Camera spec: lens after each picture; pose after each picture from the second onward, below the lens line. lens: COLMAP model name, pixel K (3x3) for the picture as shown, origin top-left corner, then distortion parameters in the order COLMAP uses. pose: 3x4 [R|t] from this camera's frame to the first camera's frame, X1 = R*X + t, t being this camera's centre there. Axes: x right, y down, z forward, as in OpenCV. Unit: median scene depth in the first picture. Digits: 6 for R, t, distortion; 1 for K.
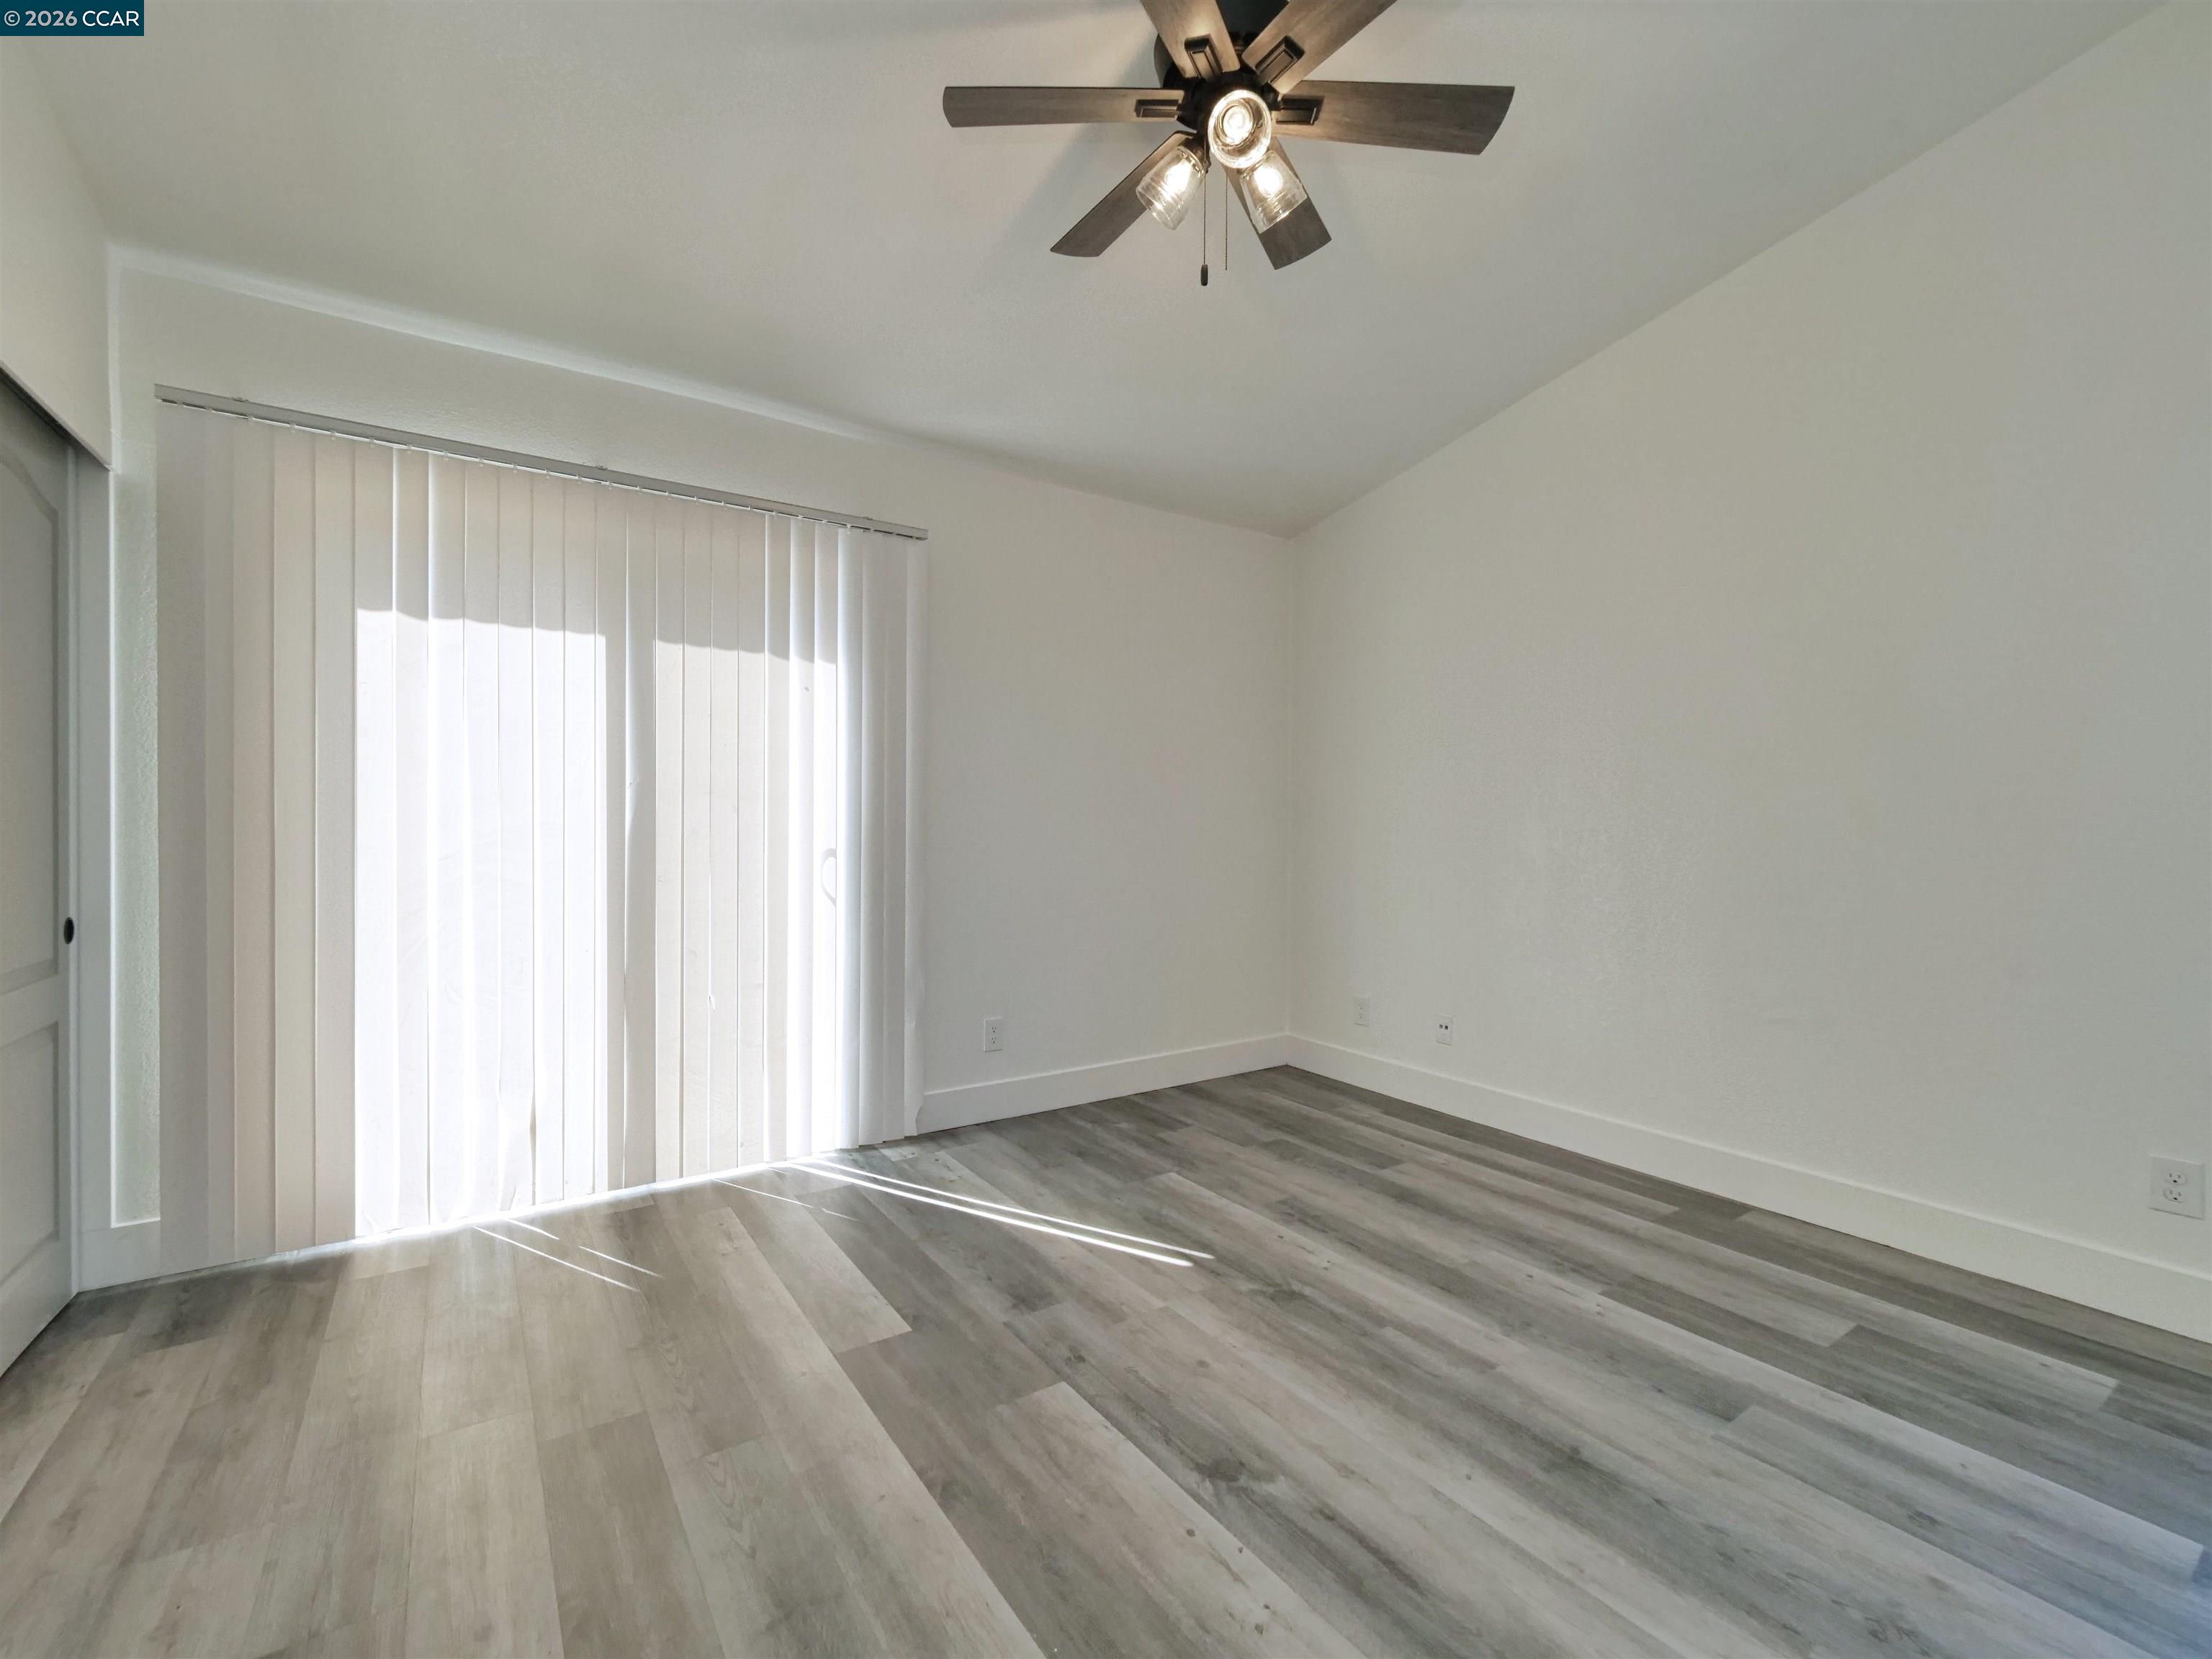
lens RADIAL K [[945.1, 0, 1074.7], [0, 945.1, 823.8], [0, 0, 1]] dist [-0.007769, 0.002265]
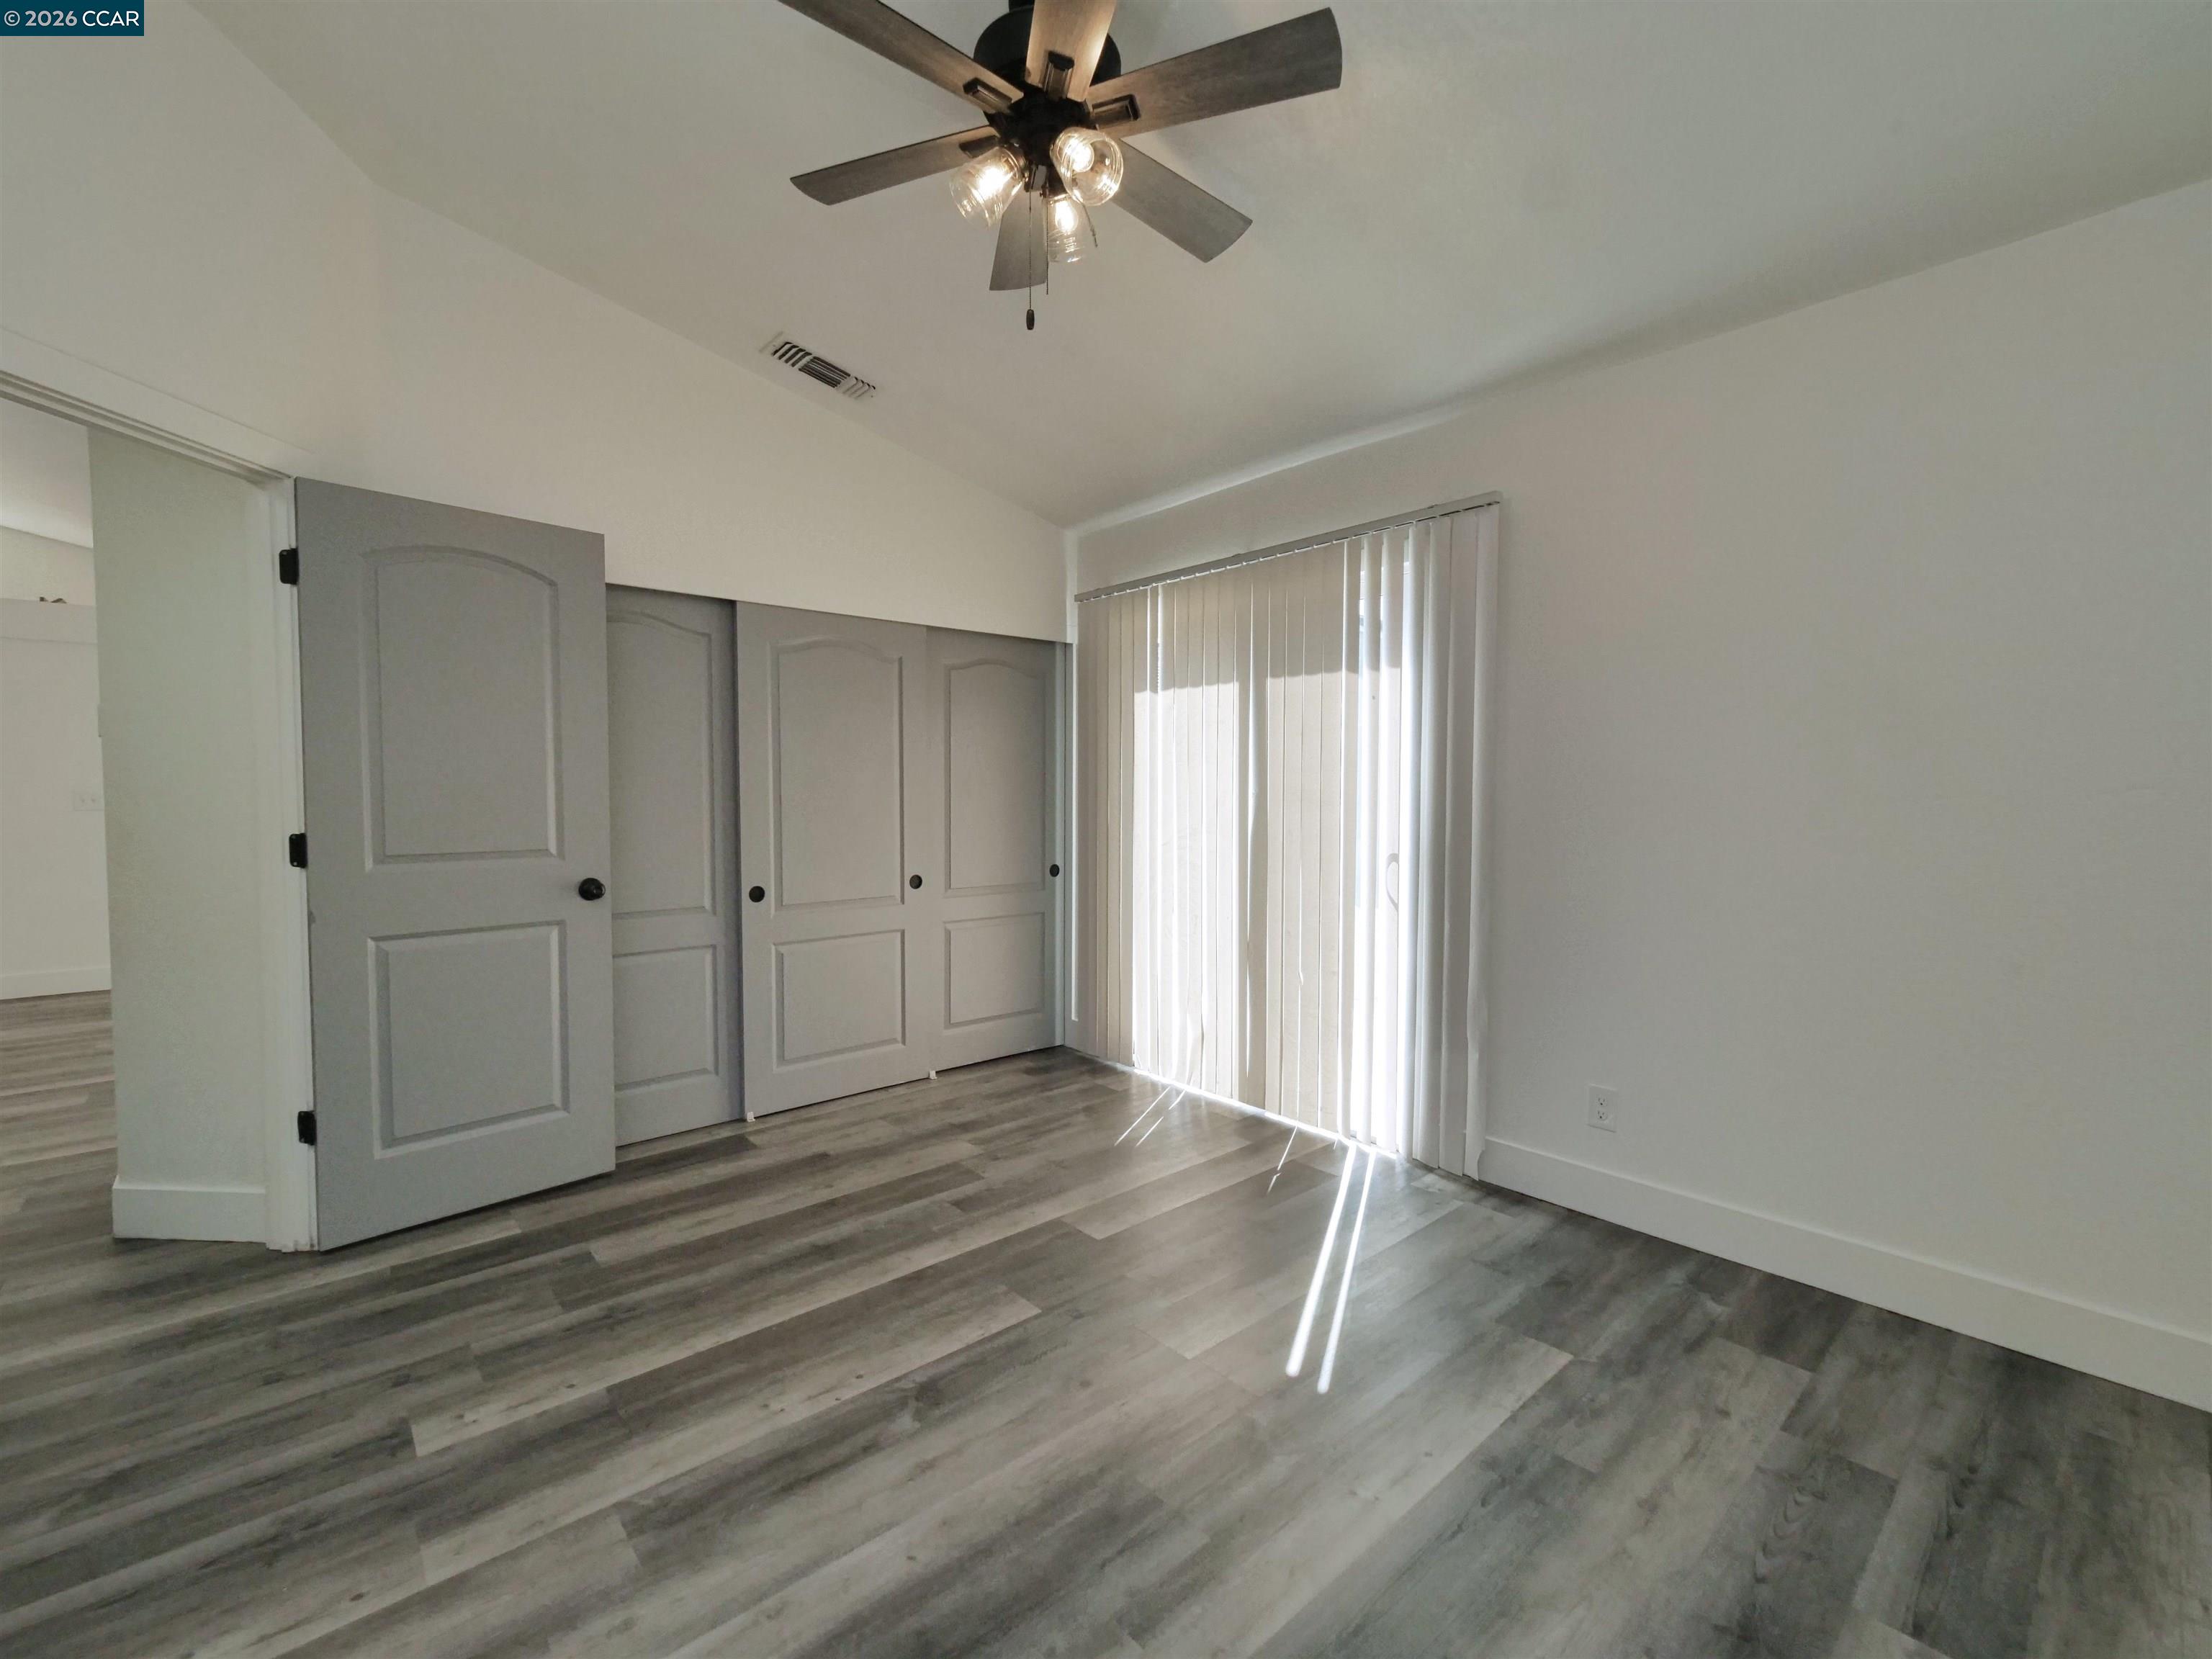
lens RADIAL K [[945.1, 0, 1081.5], [0, 945.1, 828.8], [0, 0, 1]] dist [-0.007769, 0.002265]
pose [[0.130507, 0.030068, -0.990991, 0.772329], [-0.003313, 0.999548, 0.029891, -0.032381], [0.991442, -0.000618, 0.130547, 0.601254]]
